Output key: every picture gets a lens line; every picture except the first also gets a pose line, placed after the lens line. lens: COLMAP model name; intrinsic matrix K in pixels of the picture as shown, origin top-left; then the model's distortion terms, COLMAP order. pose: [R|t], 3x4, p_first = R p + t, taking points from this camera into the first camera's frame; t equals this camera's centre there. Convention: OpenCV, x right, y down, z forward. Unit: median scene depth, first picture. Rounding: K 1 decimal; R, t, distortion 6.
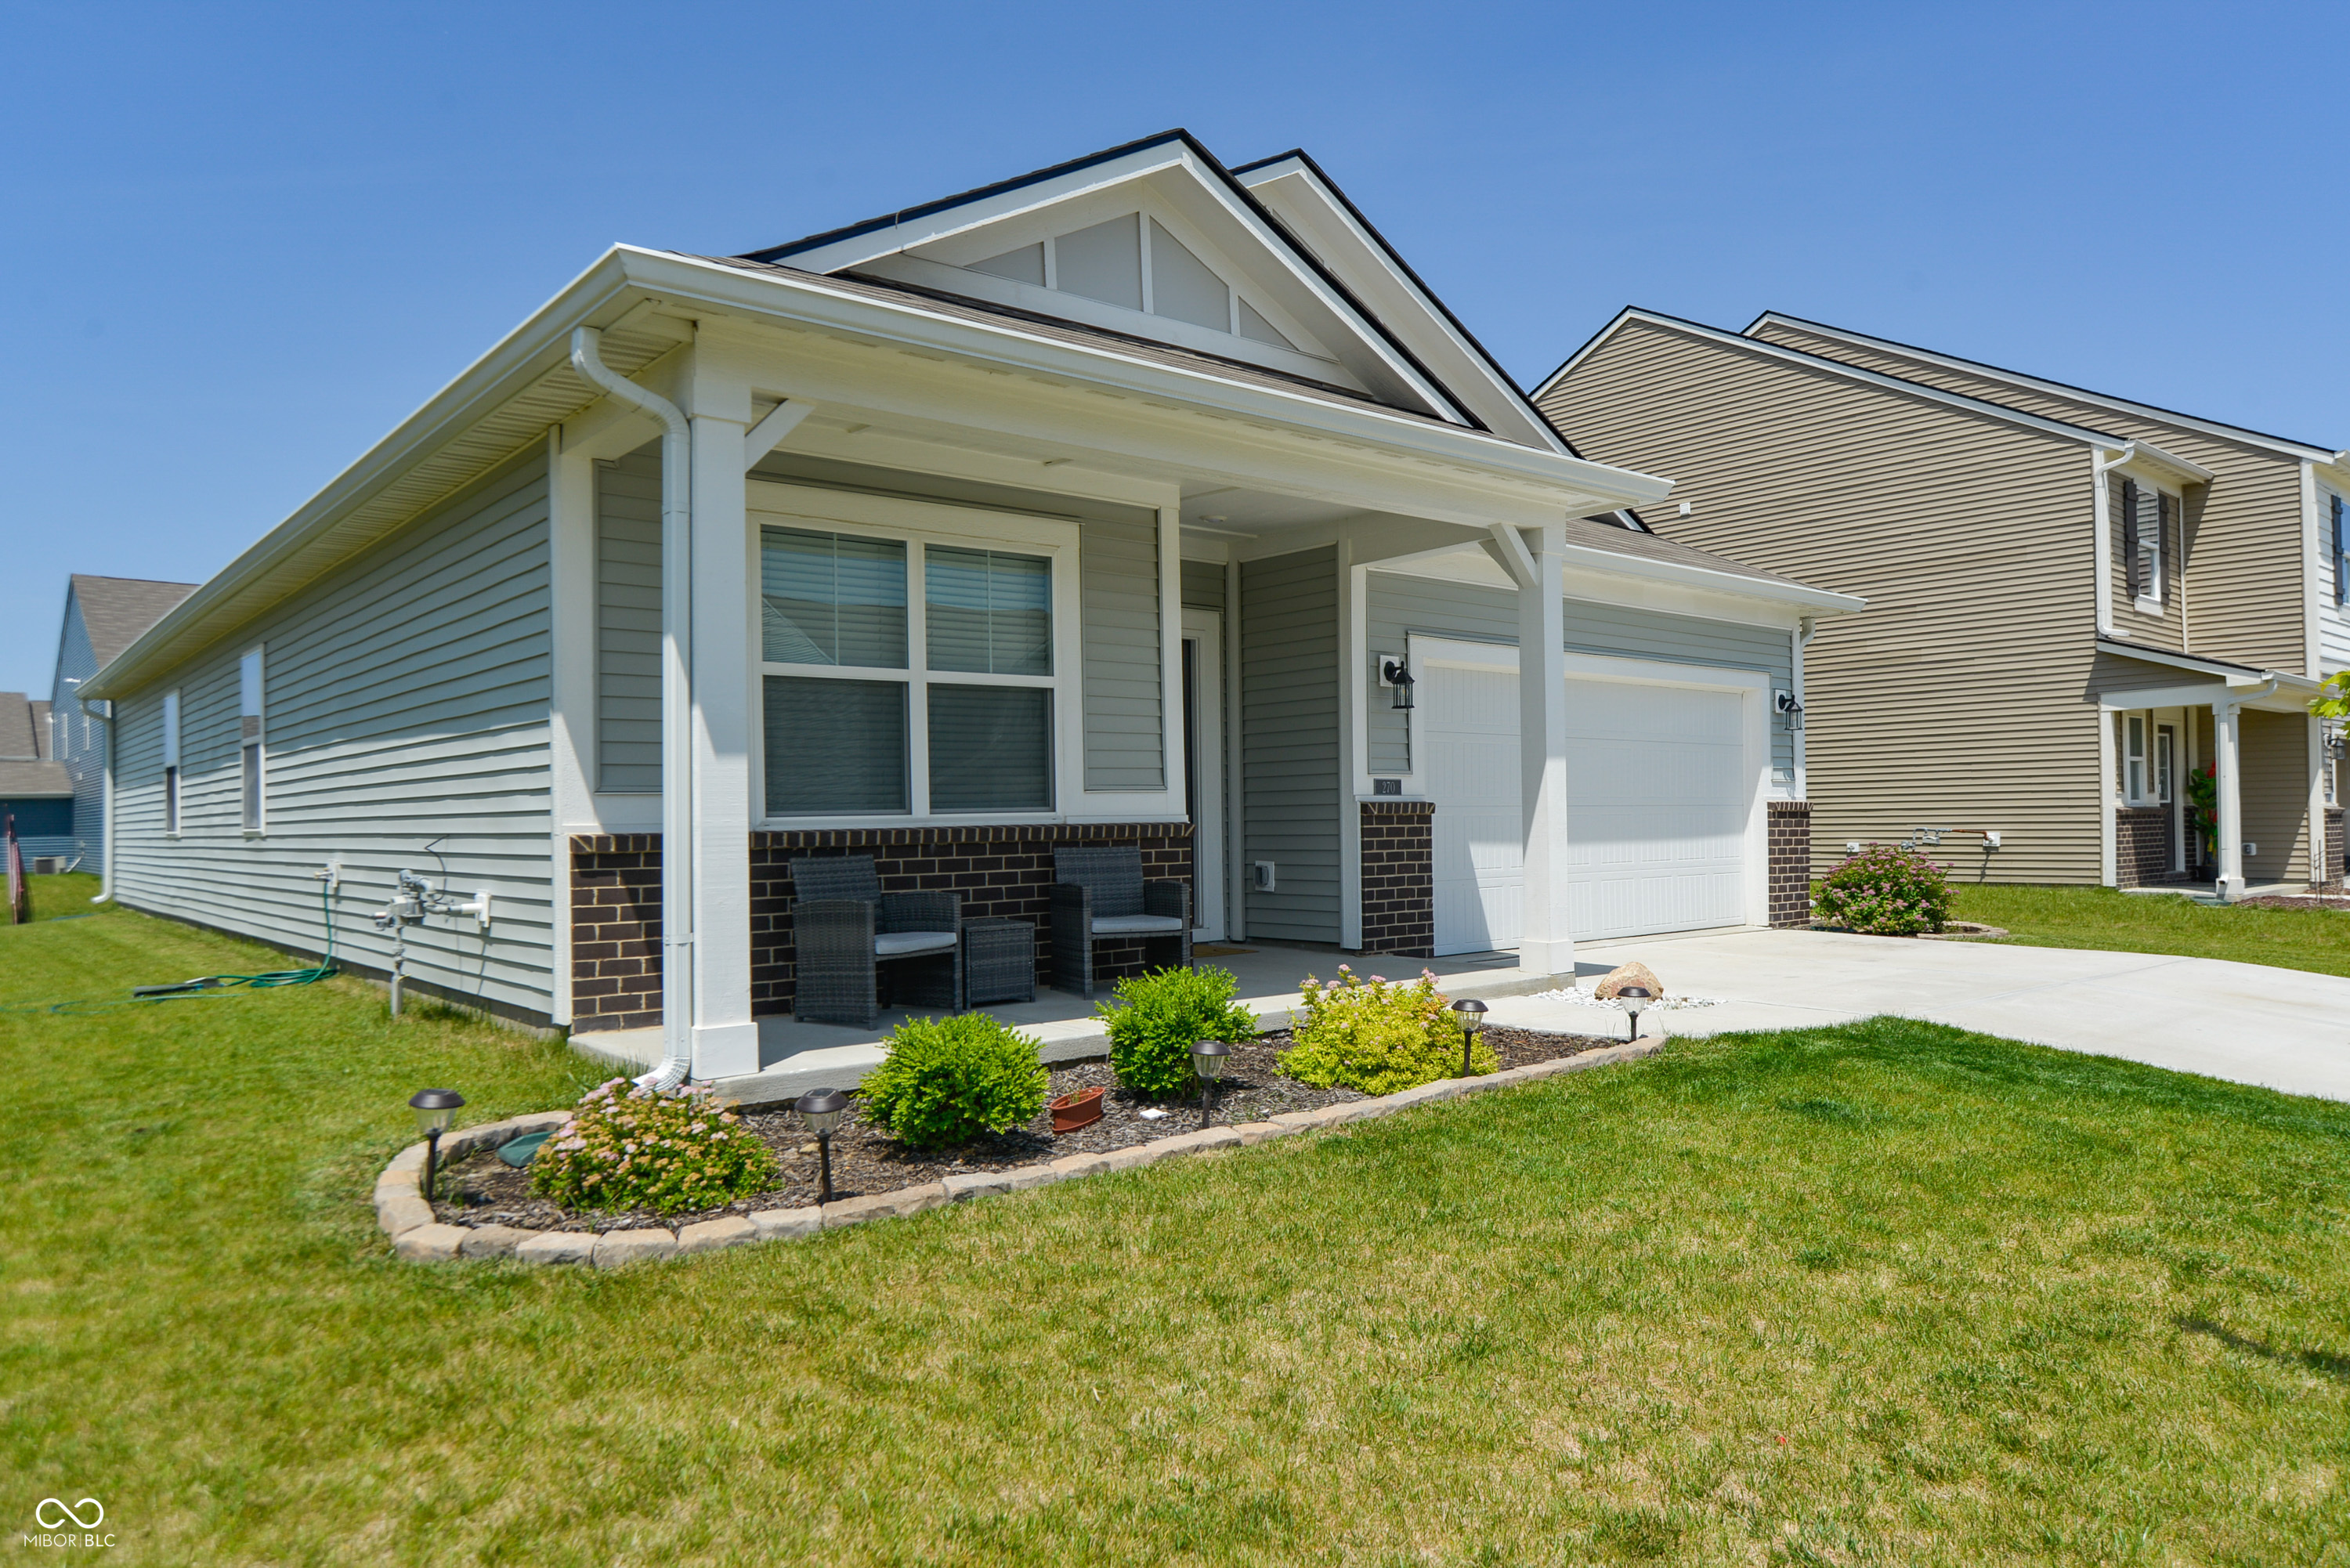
lens RADIAL K [[1548.7, 0, 1179.4], [0, 1548.7, 790.8], [0, 0, 1]] dist [-0.011667, -0.002519]
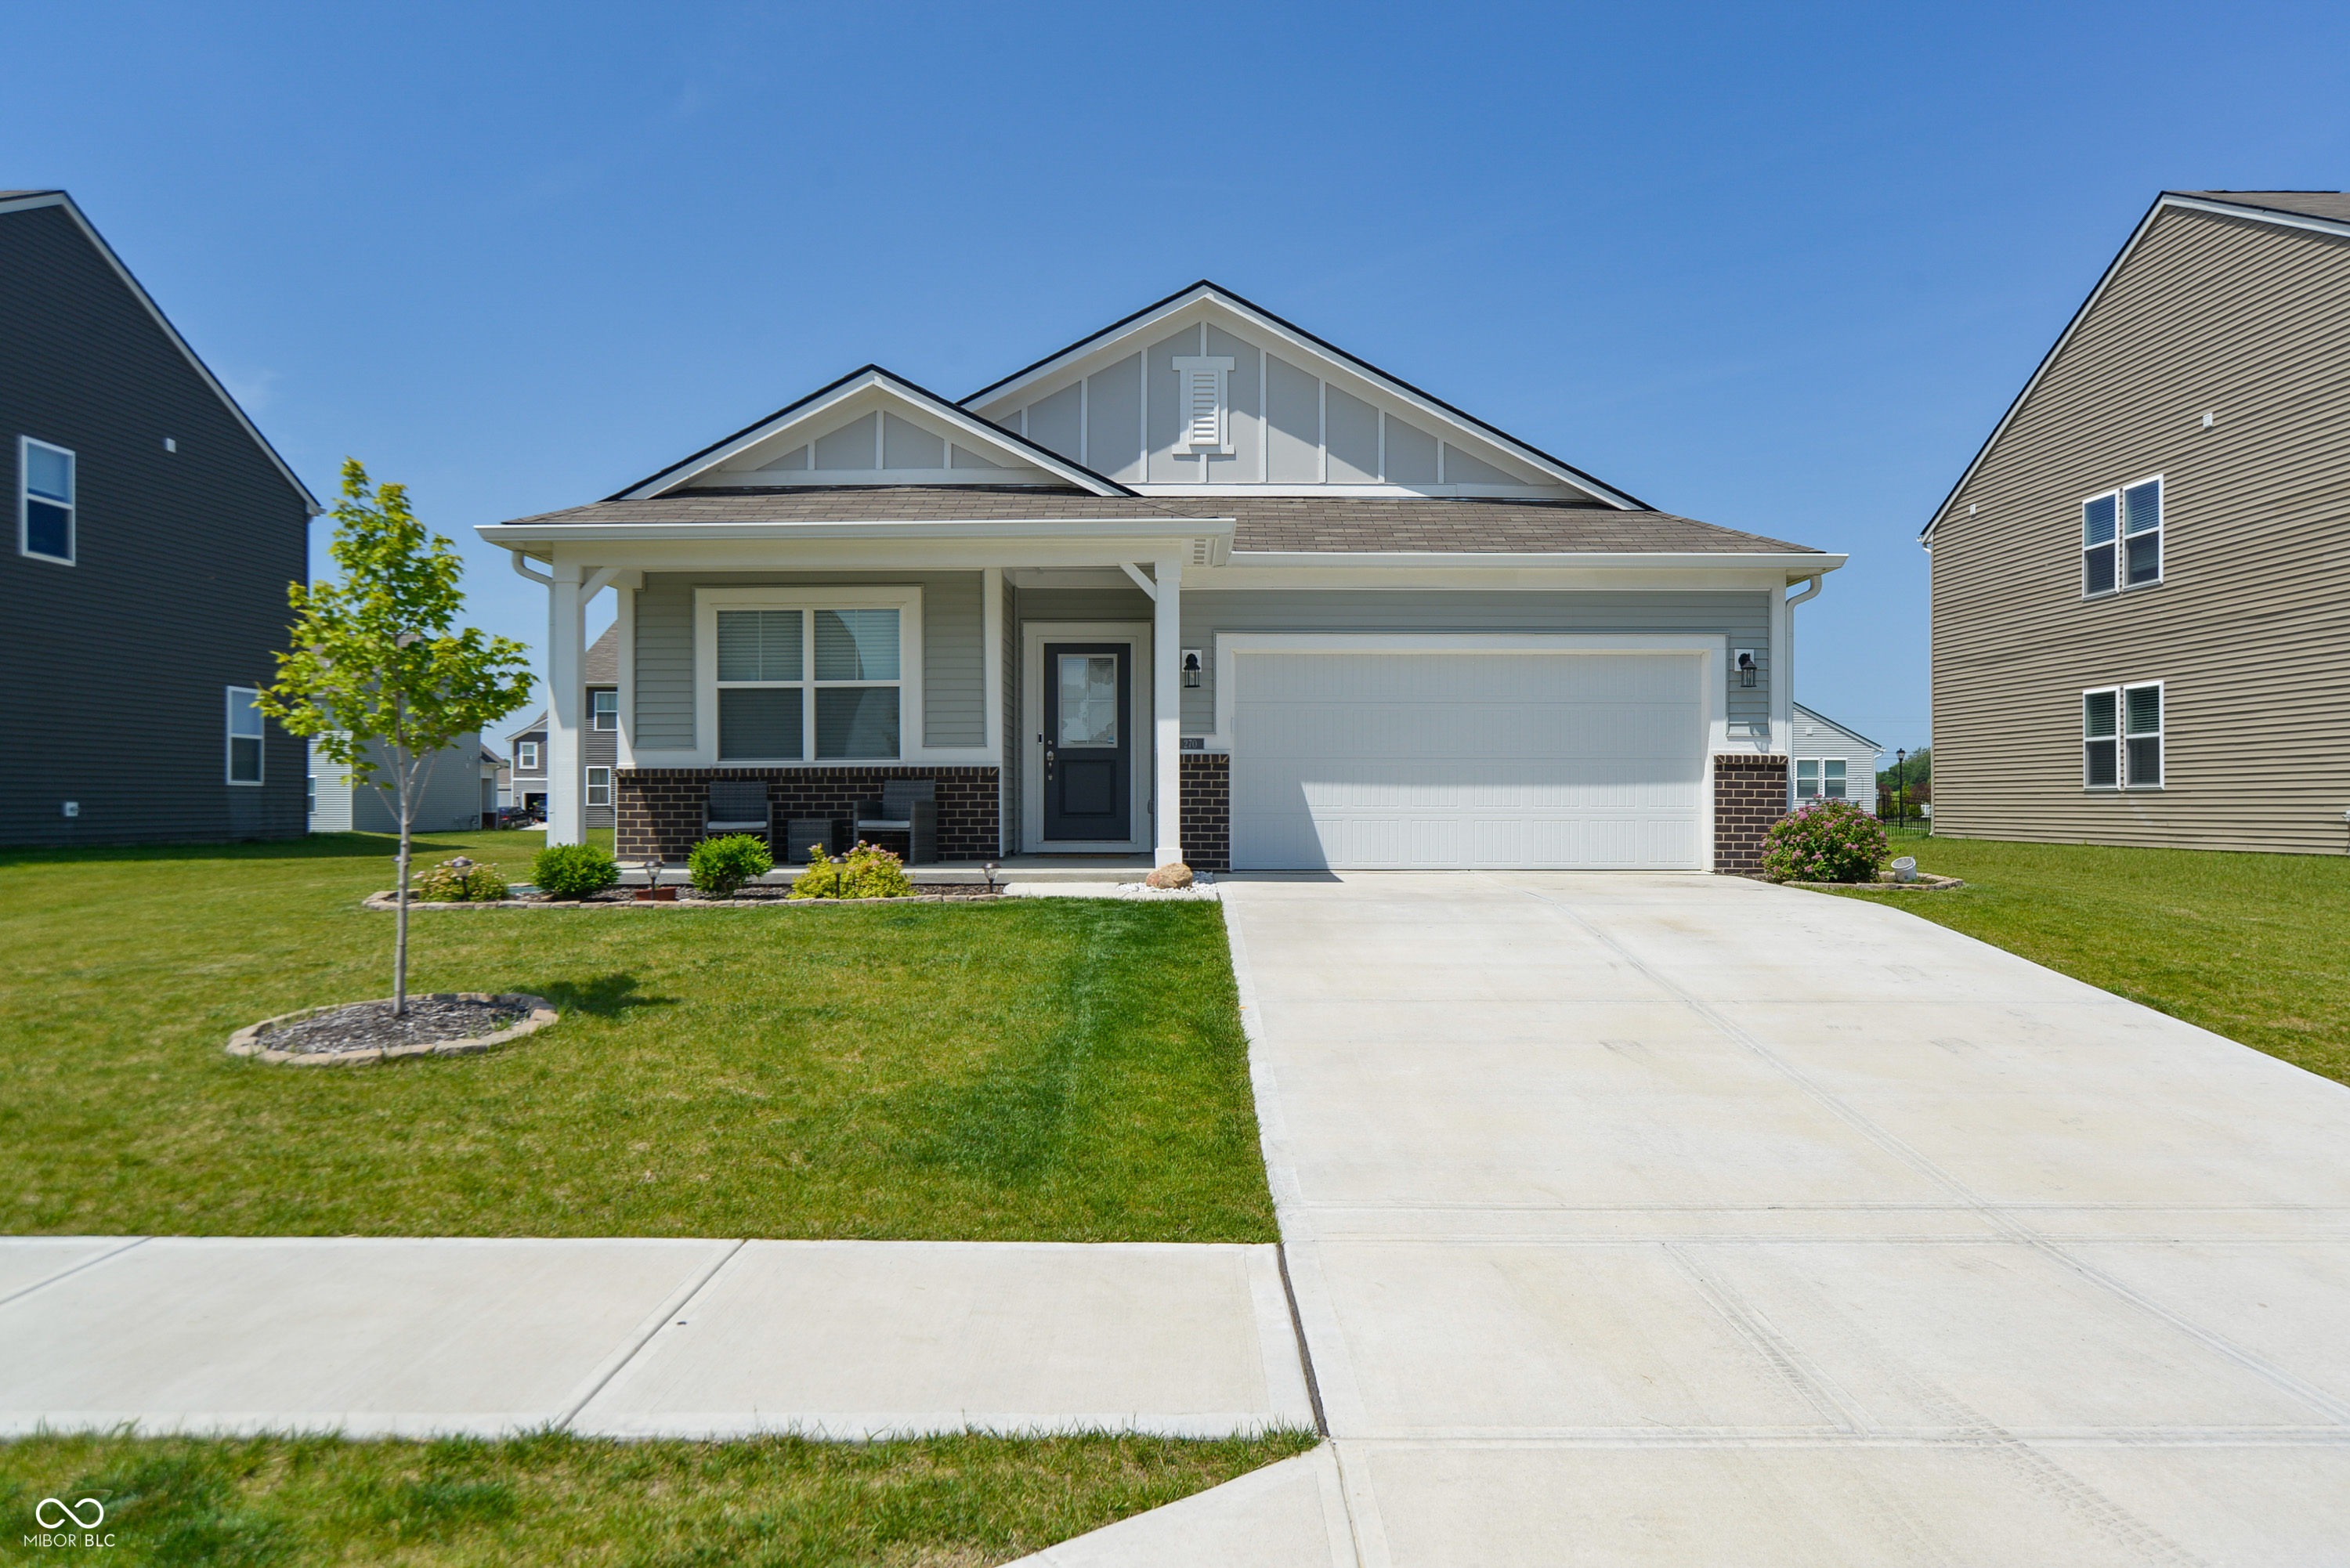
lens RADIAL K [[1548.7, 0, 1175.1], [0, 1548.7, 786.4], [0, 0, 1]] dist [-0.011667, -0.002519]
pose [[0.753984, 0.011991, -0.656783, 1.235136], [0.002798, 0.999766, 0.021465, 0.007154], [0.656886, -0.018022, 0.753774, -0.079875]]
